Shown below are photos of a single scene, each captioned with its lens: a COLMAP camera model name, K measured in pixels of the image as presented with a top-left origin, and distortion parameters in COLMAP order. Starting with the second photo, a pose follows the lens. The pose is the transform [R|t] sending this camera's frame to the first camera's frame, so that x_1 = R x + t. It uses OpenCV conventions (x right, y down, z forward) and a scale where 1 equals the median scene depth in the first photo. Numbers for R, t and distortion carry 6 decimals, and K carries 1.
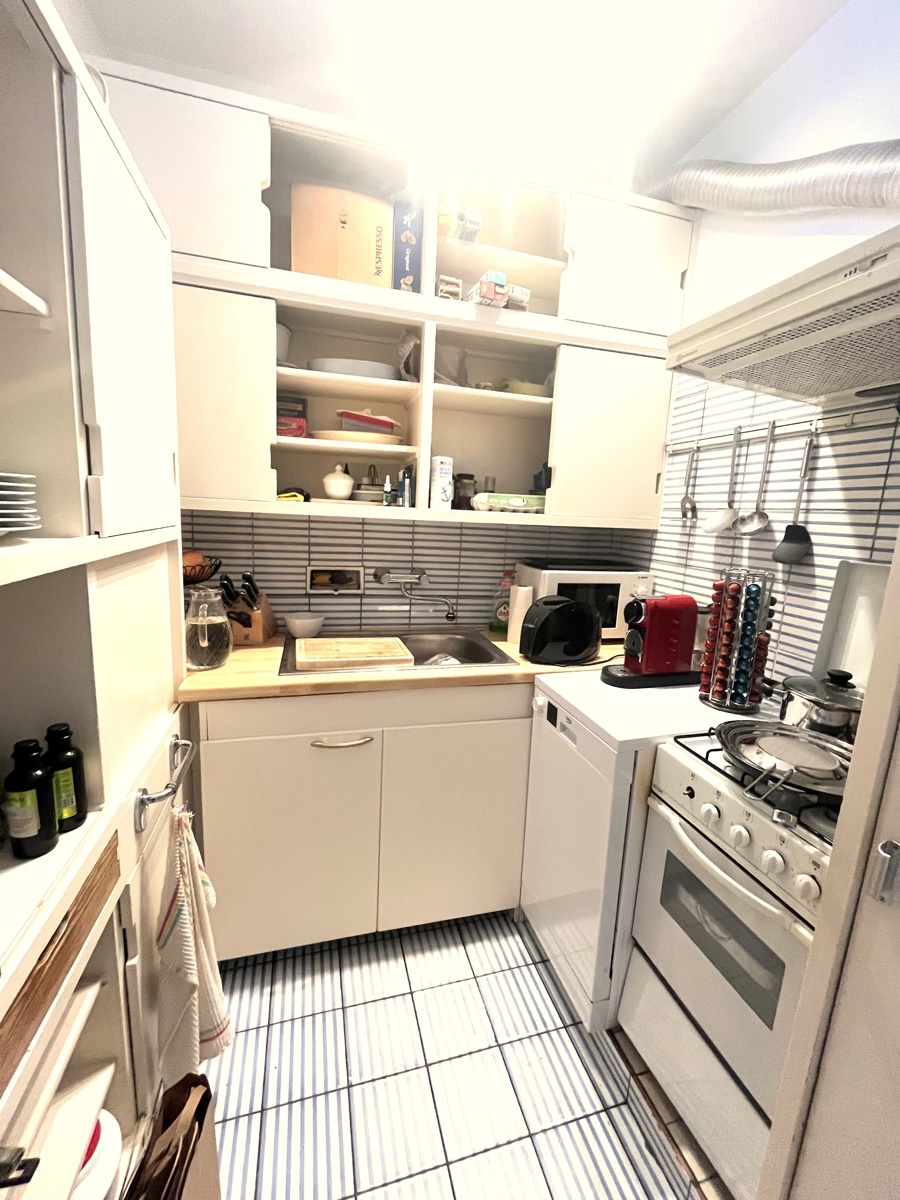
lens RADIAL K [[487.2, 0, 450.0], [0, 487.2, 597.4], [0, 0, 1]] dist [-0.001866, -0.000109]
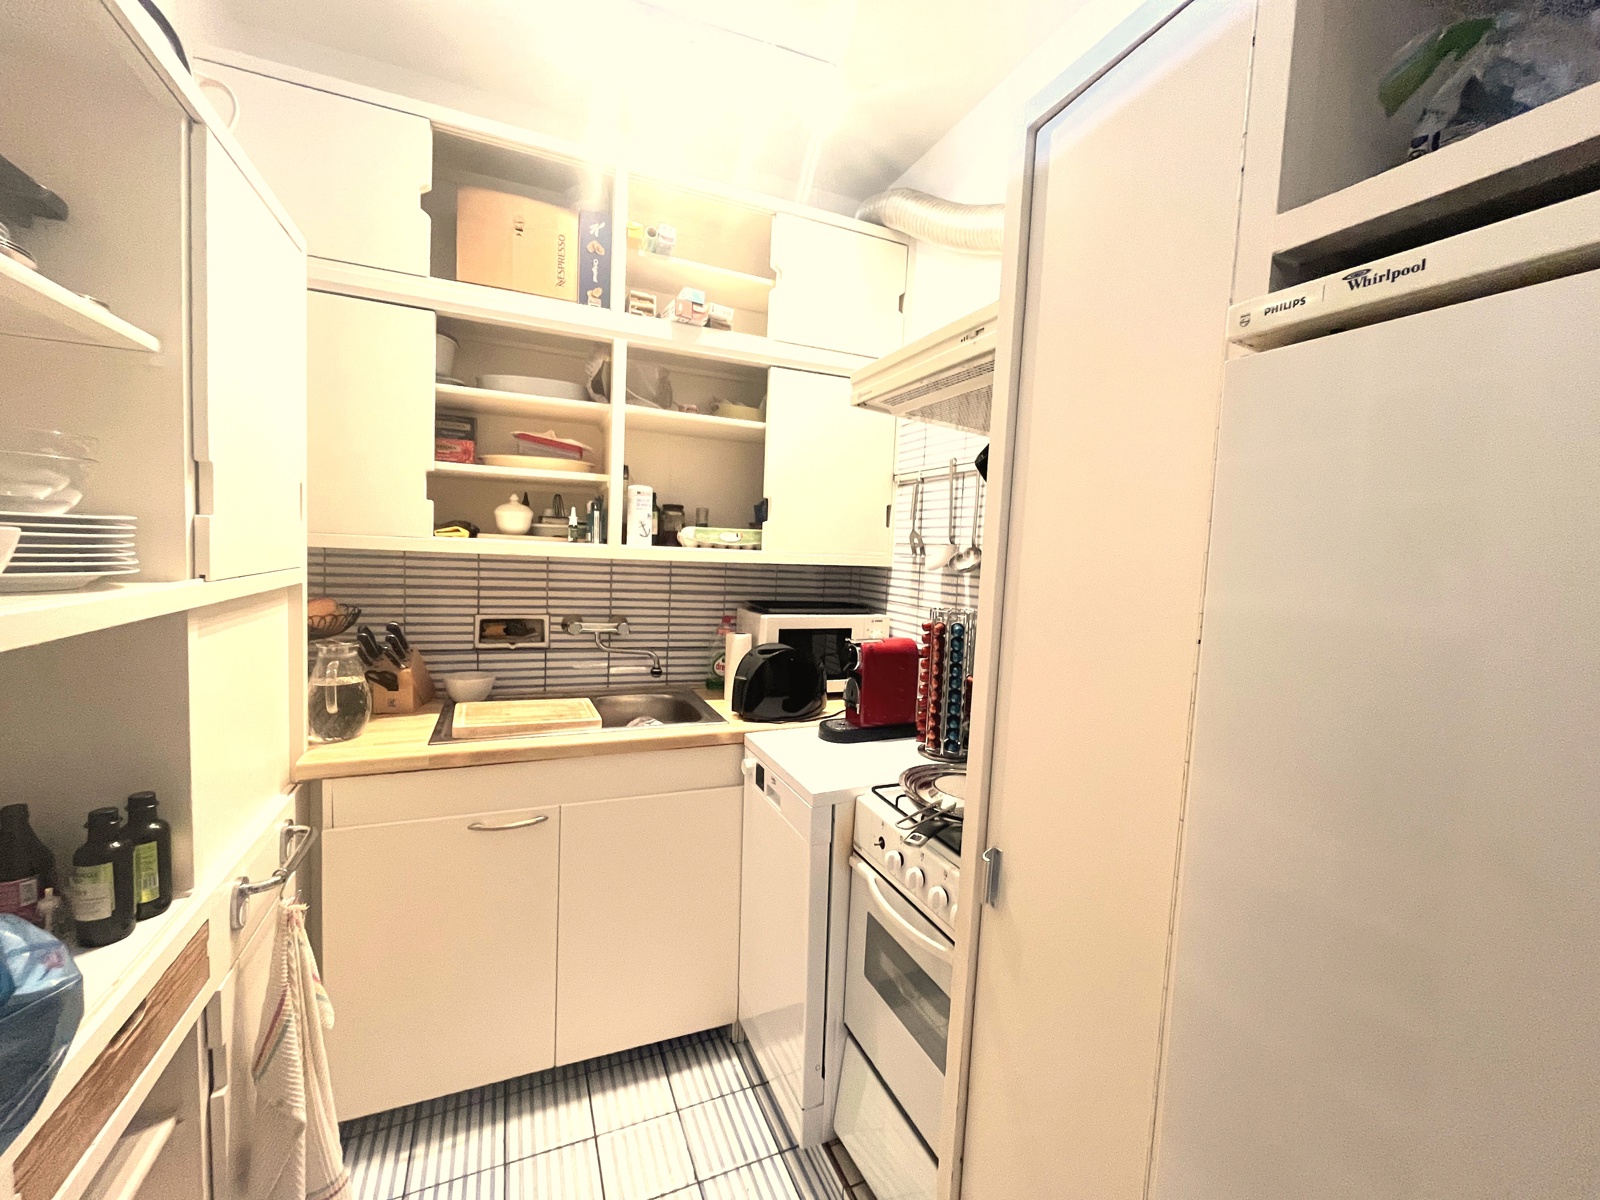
lens RADIAL K [[649.6, 0, 794.1], [0, 649.6, 599.1], [0, 0, 1]] dist [-0.001866, -0.000109]
pose [[0.990985, -0.014402, 0.133196, 0.114937], [0.026350, 0.995739, -0.088377, 0.025328], [-0.131356, 0.091090, 0.987141, -0.186063]]
